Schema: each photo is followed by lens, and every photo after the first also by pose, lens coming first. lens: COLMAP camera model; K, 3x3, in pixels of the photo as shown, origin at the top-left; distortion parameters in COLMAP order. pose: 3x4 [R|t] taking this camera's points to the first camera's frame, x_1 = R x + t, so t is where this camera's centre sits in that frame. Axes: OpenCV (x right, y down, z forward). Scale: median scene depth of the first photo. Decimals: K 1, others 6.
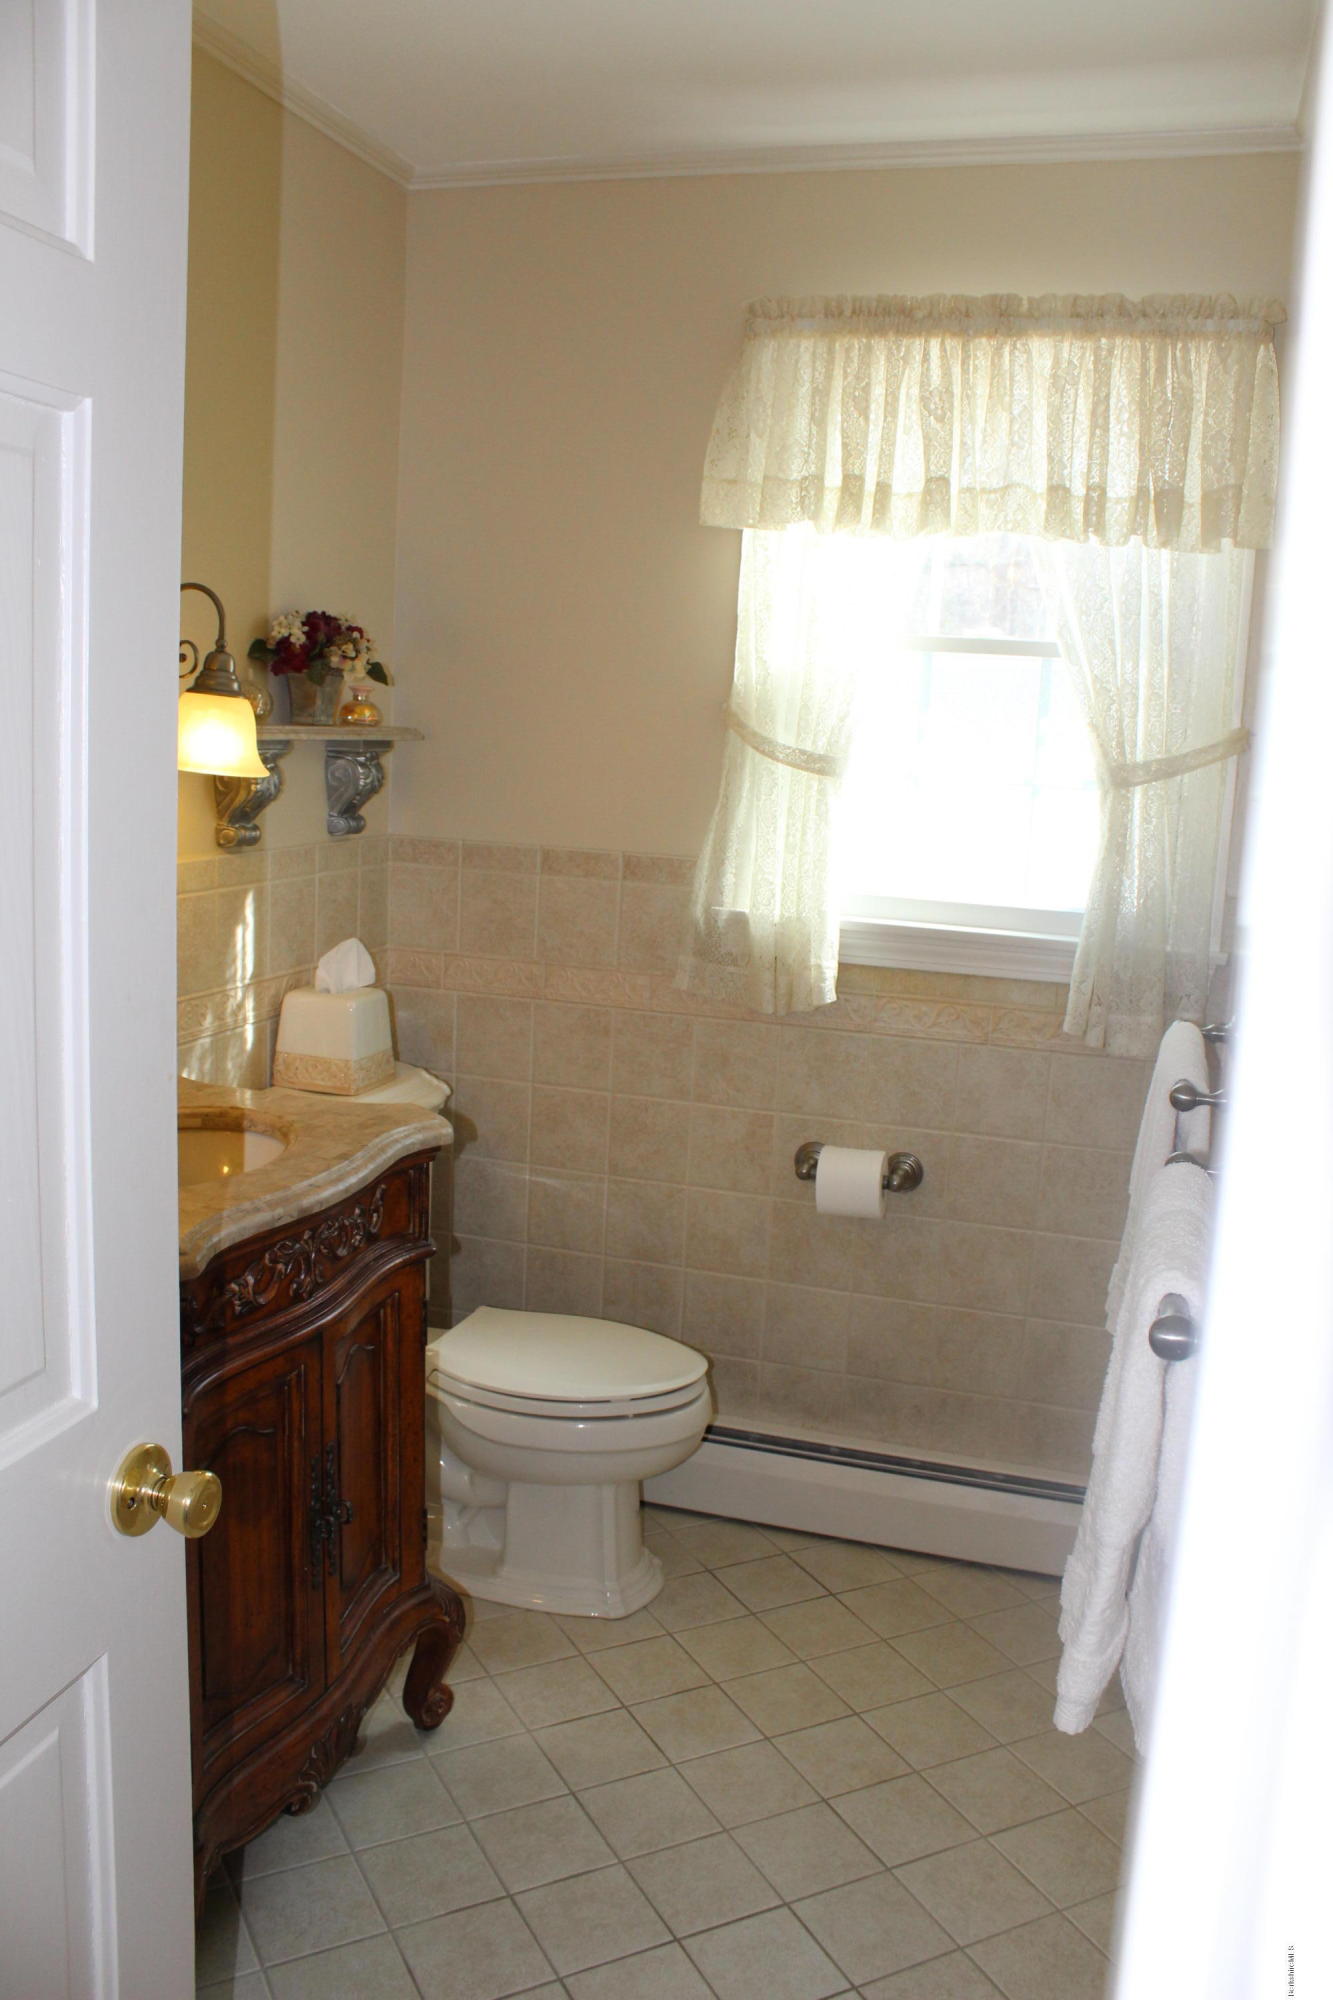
lens RADIAL K [[1673.6, 0, 673.5], [0, 1673.6, 1001.7], [0, 0, 1]] dist [-0.154281, 0.133717]
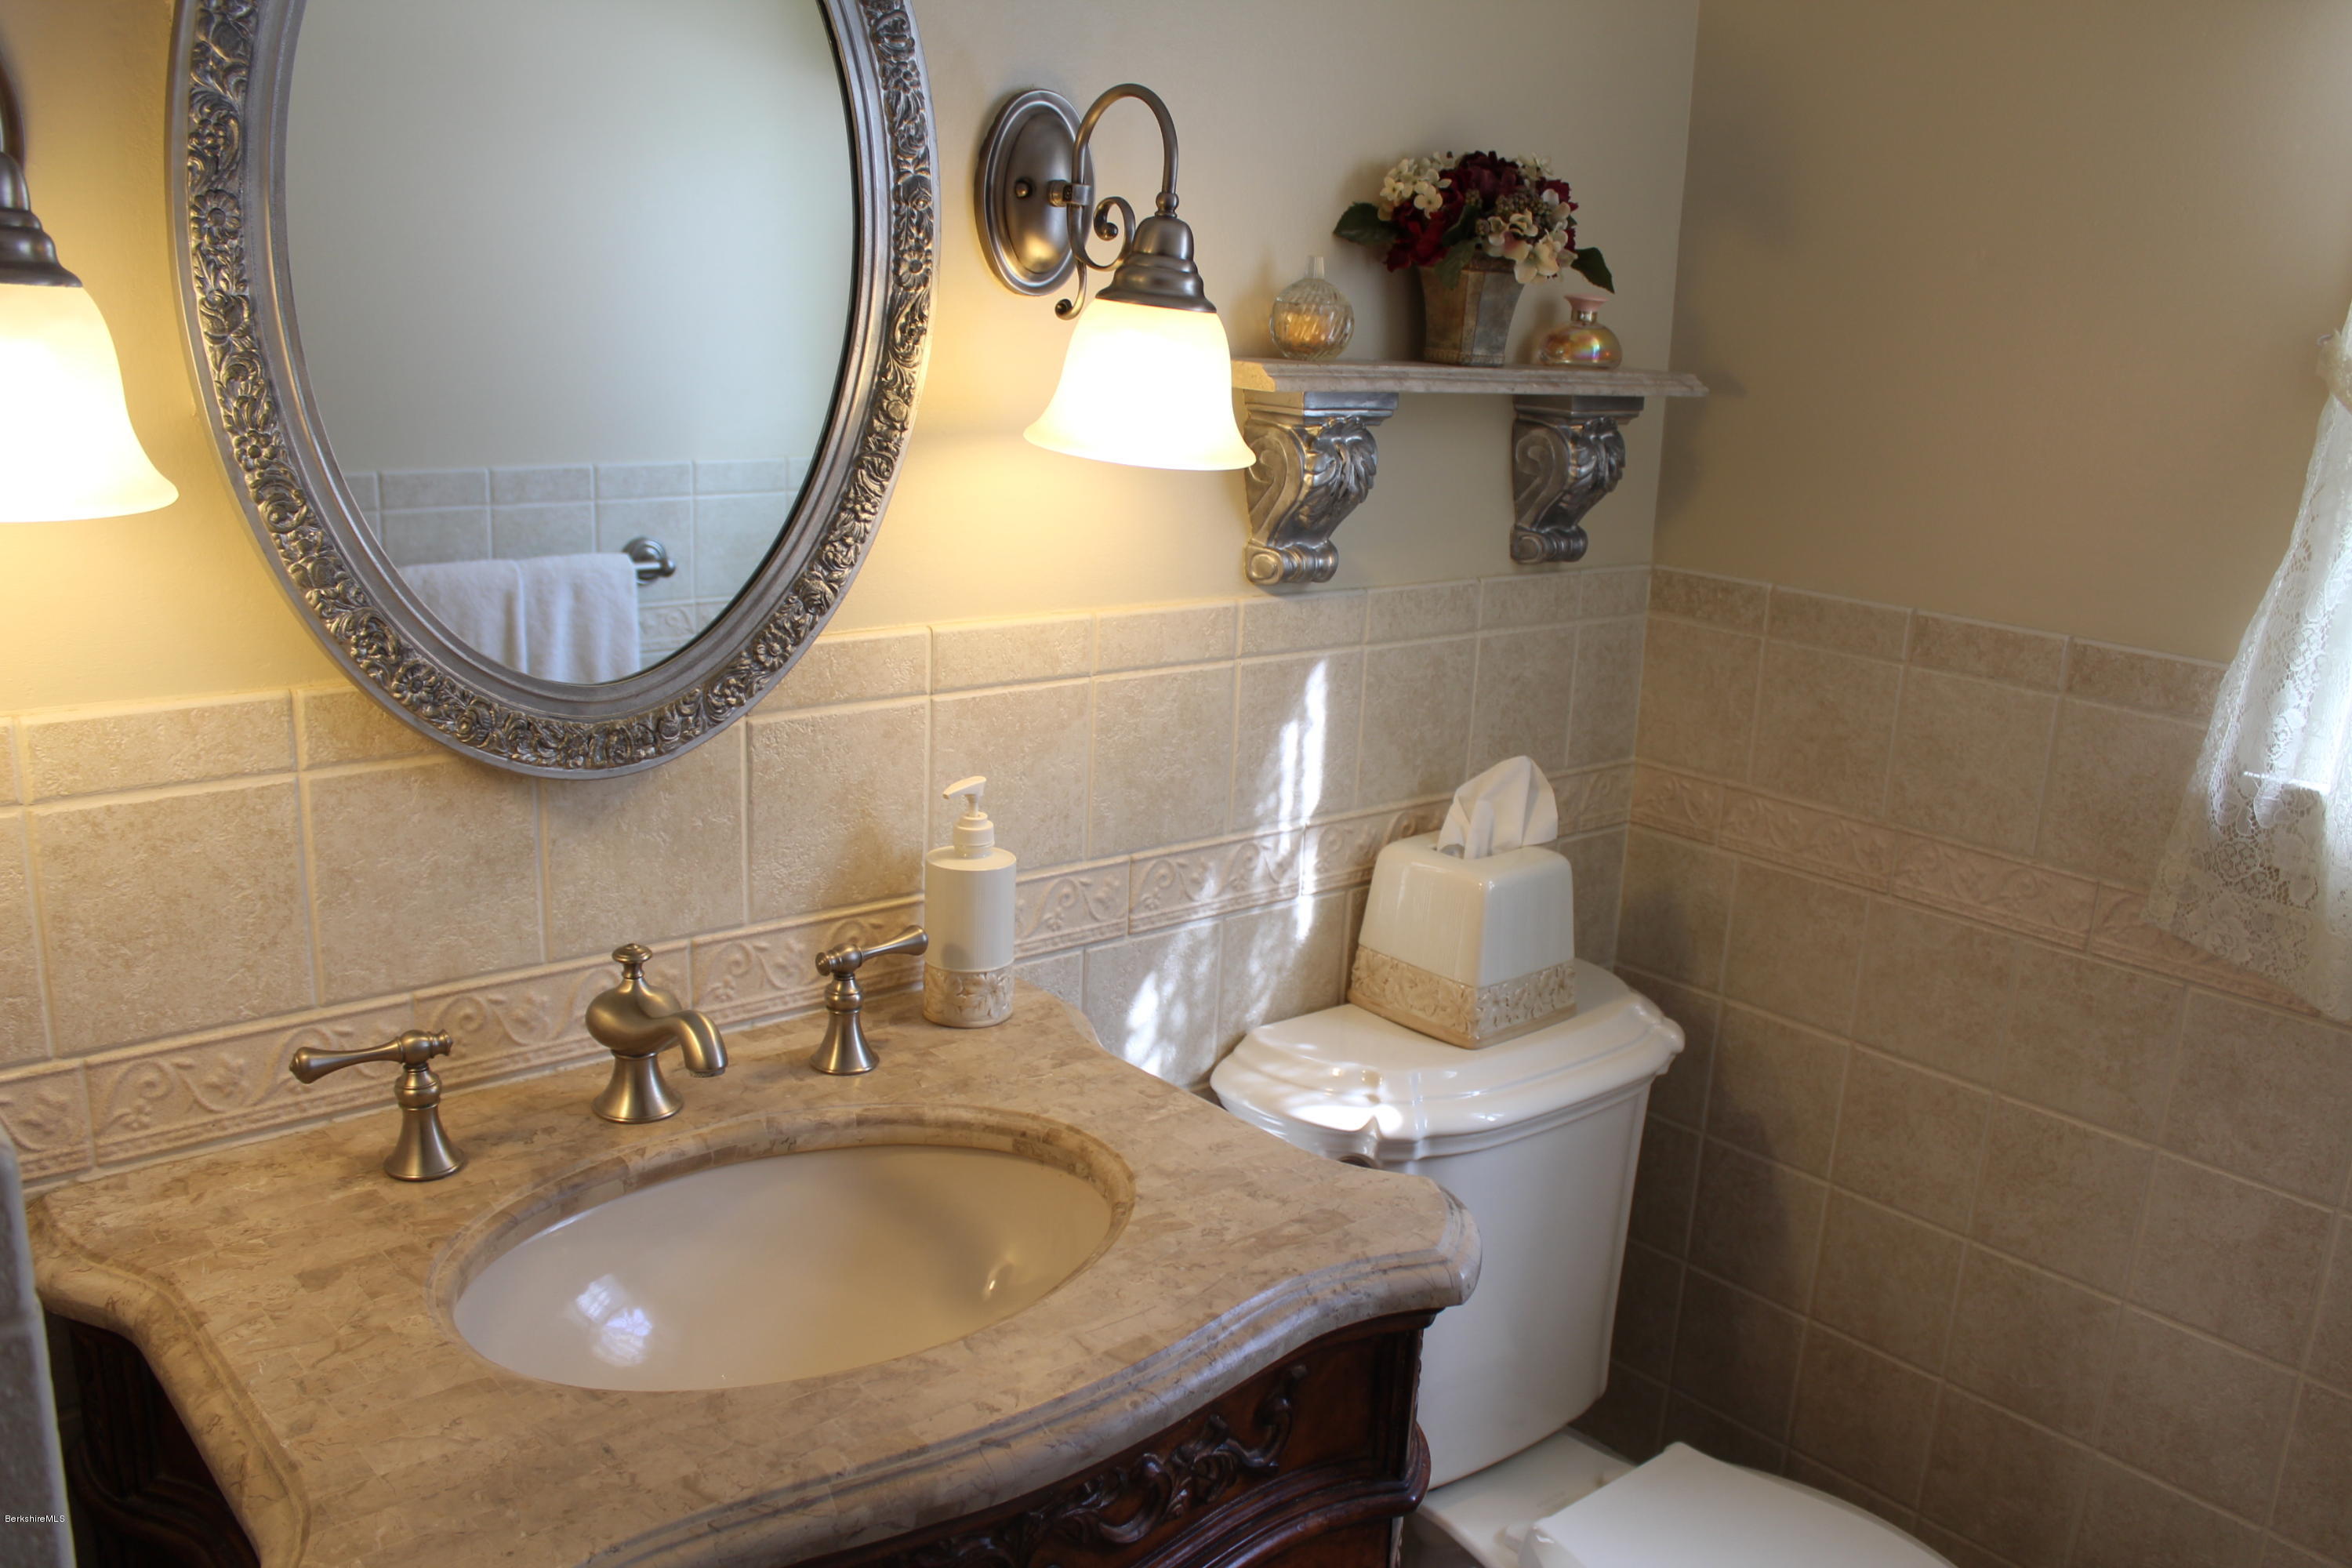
lens RADIAL K [[1968.1, 0, 1171.3], [0, 1968.1, 785.1], [0, 0, 1]] dist [-0.154281, 0.133717]
pose [[0.850527, 0.121559, -0.511690, 0.043102], [-0.093503, 0.992373, 0.080331, -0.073184], [0.517552, -0.020479, 0.855406, 0.404714]]
